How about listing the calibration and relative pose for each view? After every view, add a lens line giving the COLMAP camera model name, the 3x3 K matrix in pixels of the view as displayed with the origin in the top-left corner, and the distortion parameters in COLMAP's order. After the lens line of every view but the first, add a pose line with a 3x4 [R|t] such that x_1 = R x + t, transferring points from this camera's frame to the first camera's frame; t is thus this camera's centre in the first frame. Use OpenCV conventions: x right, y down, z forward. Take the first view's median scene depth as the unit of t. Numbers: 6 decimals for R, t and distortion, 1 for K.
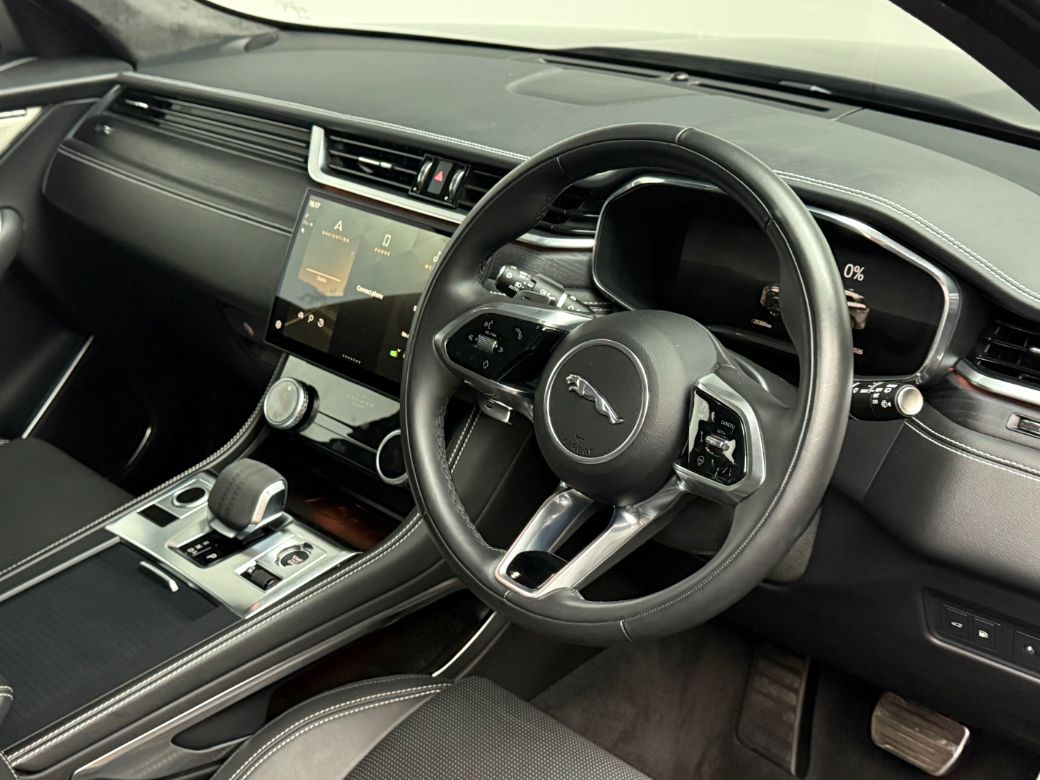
lens RADIAL K [[1309.6, 0, 519.0], [0, 1309.6, 409.8], [0, 0, 1]] dist [0.148318, 0.020156]
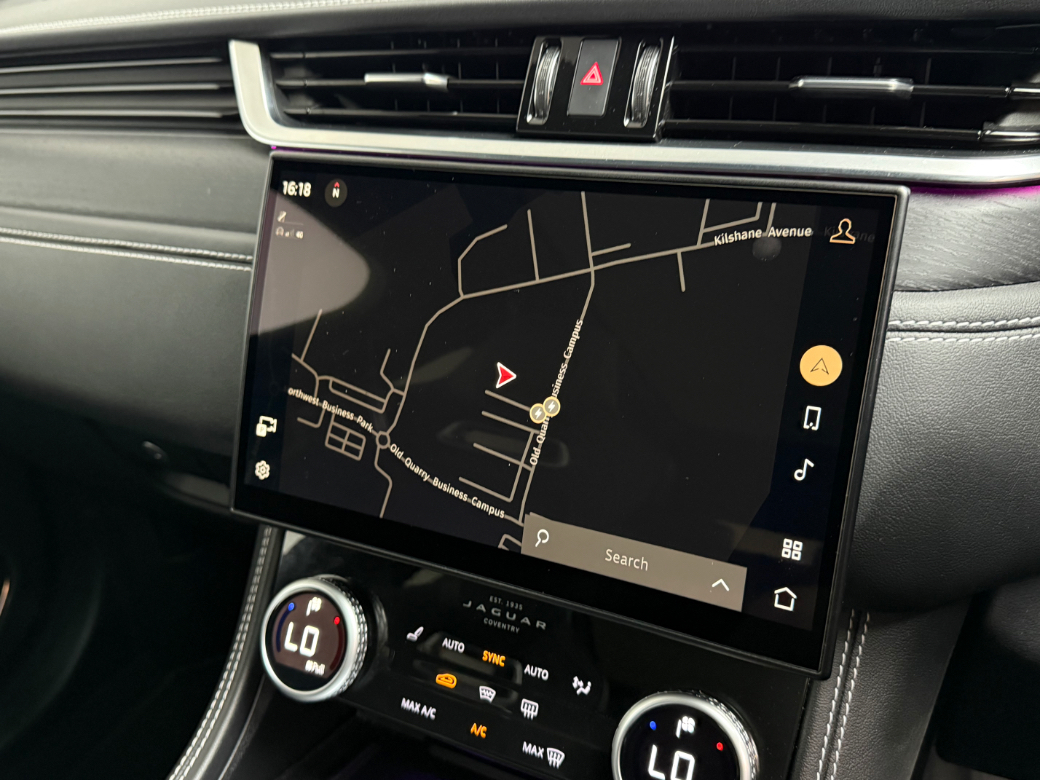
lens RADIAL K [[940.3, 0, 520.0], [0, 940.3, 390.0], [0, 0, 1]] dist [0.038918, -0.005760]
pose [[0.954458, -0.192390, 0.228025, -0.171425], [0.183751, 0.981216, 0.058734, -0.096435], [-0.235042, -0.014159, 0.971882, 0.689872]]
